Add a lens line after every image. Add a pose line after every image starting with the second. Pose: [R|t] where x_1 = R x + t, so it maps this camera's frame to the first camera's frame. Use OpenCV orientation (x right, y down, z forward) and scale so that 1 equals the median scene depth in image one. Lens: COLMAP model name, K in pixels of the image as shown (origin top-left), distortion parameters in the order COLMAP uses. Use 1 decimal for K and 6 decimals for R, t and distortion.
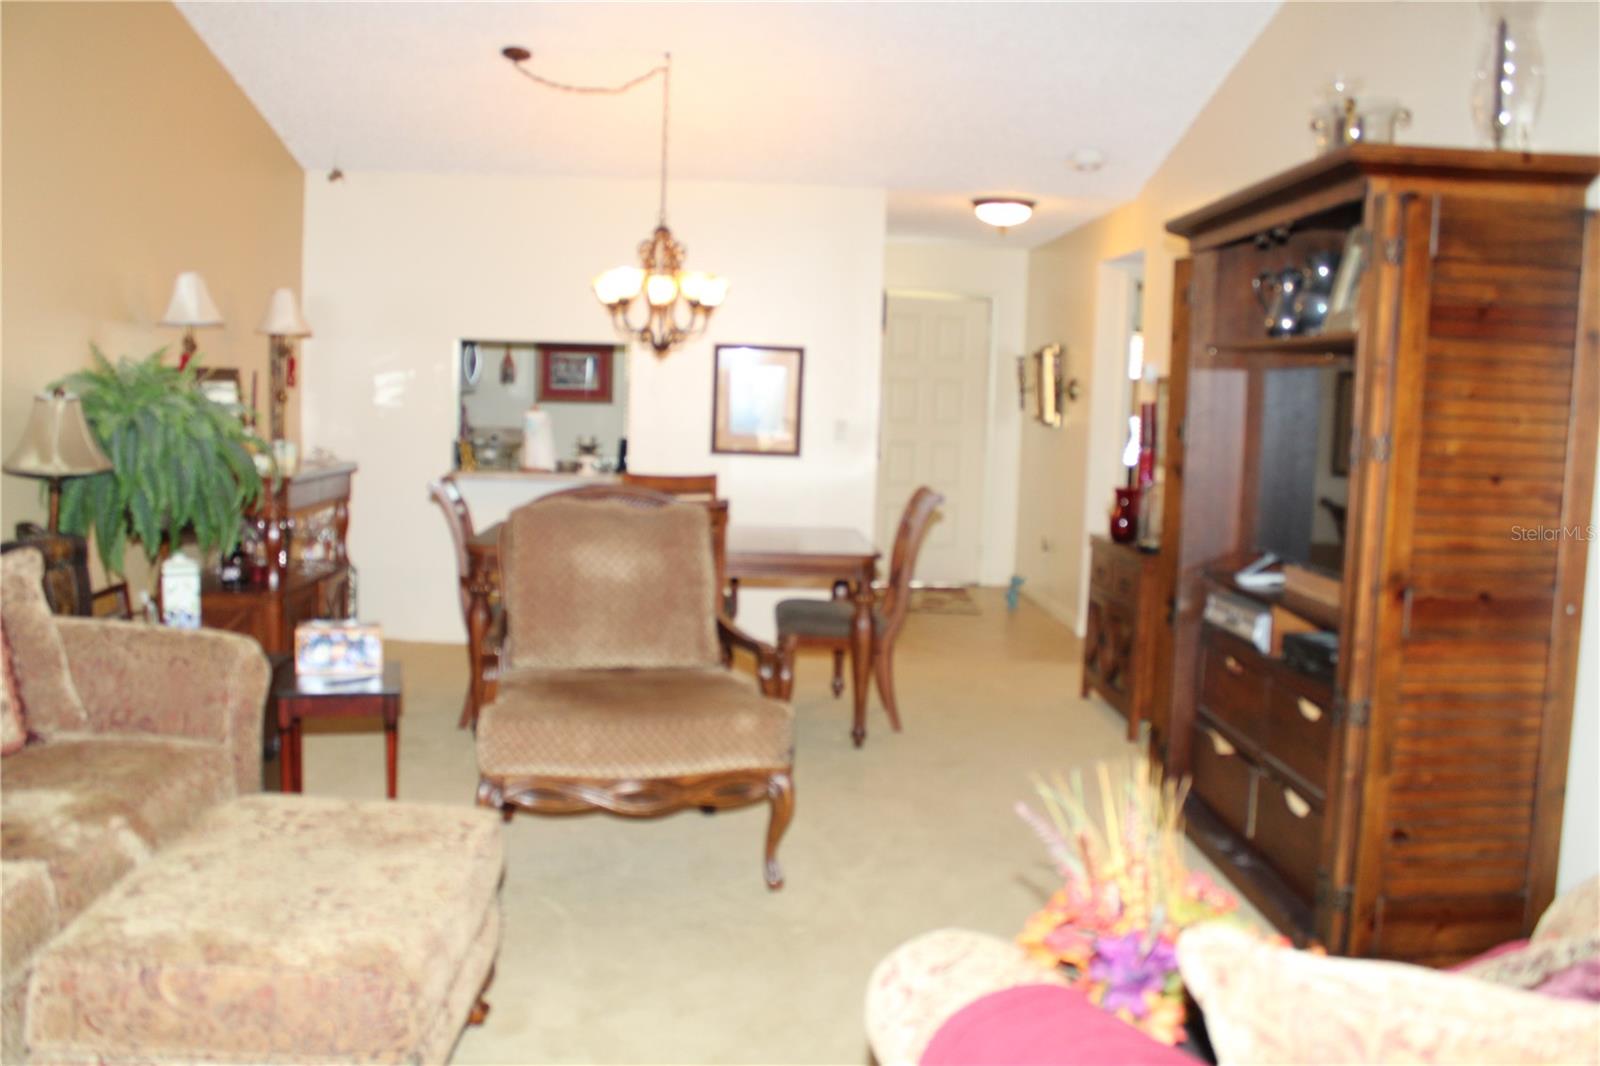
lens RADIAL K [[1379.1, 0, 791.2], [0, 1379.1, 519.2], [0, 0, 1]] dist [-0.153953, 0.148407]
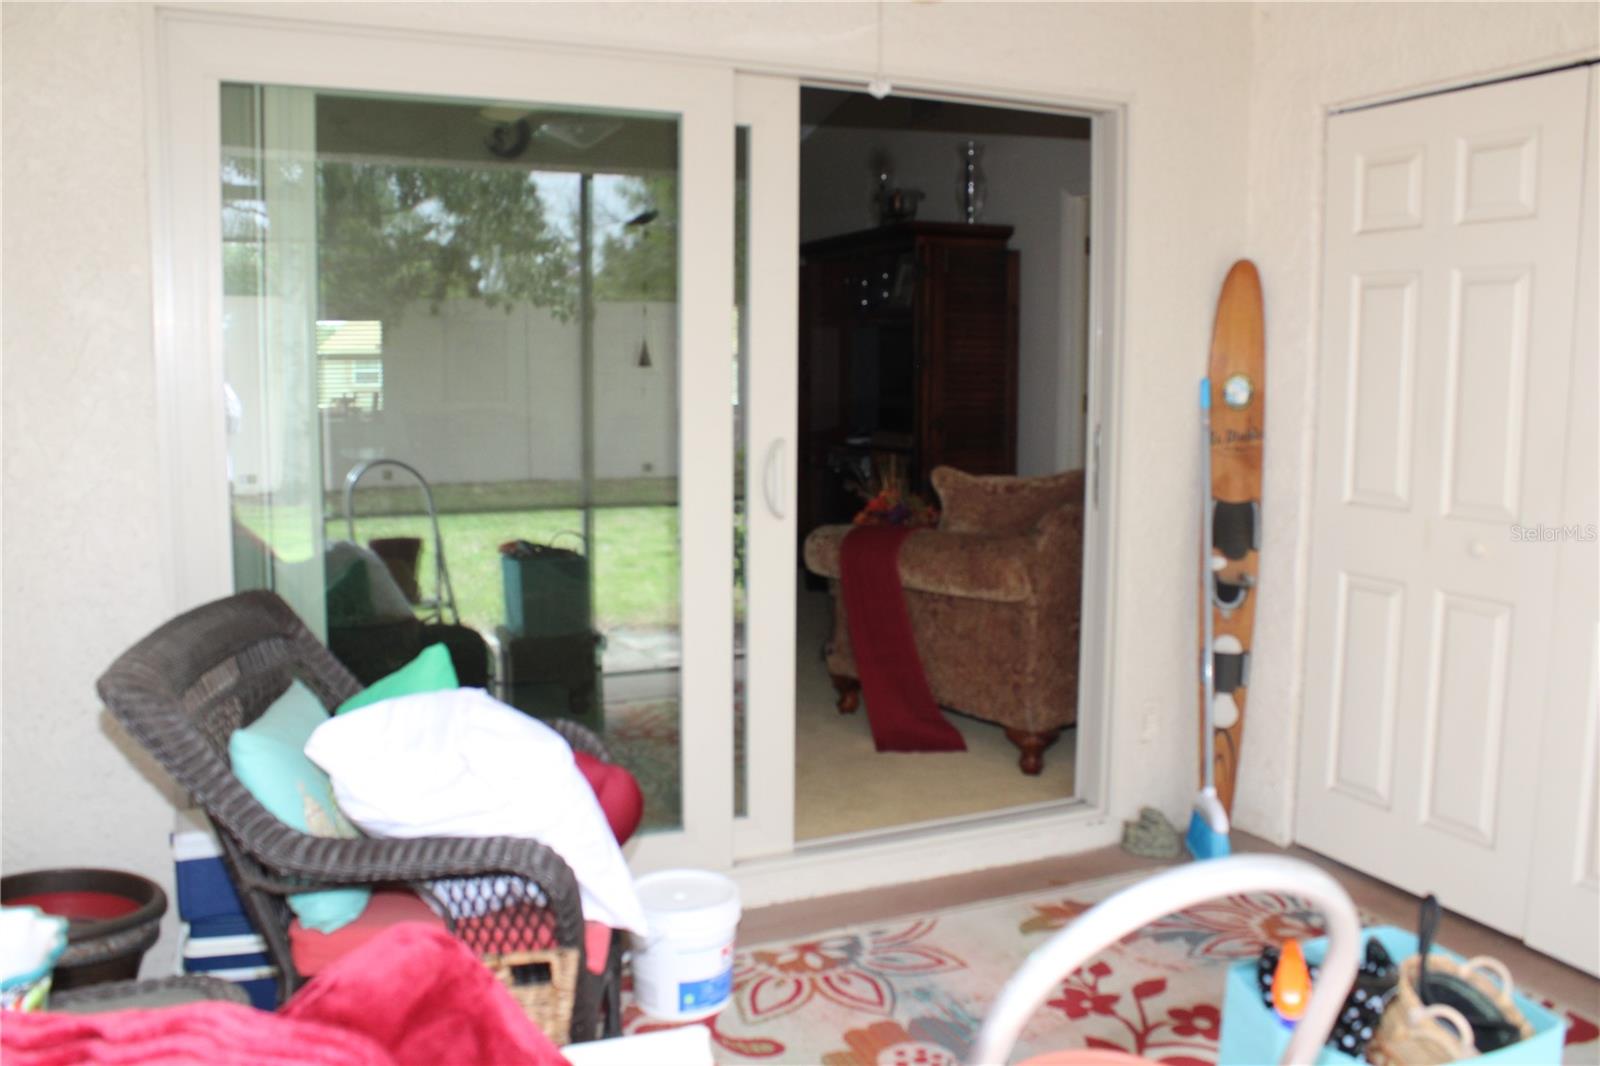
lens RADIAL K [[1379.1, 0, 791.2], [0, 1379.1, 519.2], [0, 0, 1]] dist [-0.153953, 0.148407]
pose [[0.929930, -0.076849, 0.359616, -0.505686], [0.066970, 0.996958, 0.039870, 0.083124], [-0.361586, -0.012993, 0.932248, -0.859291]]
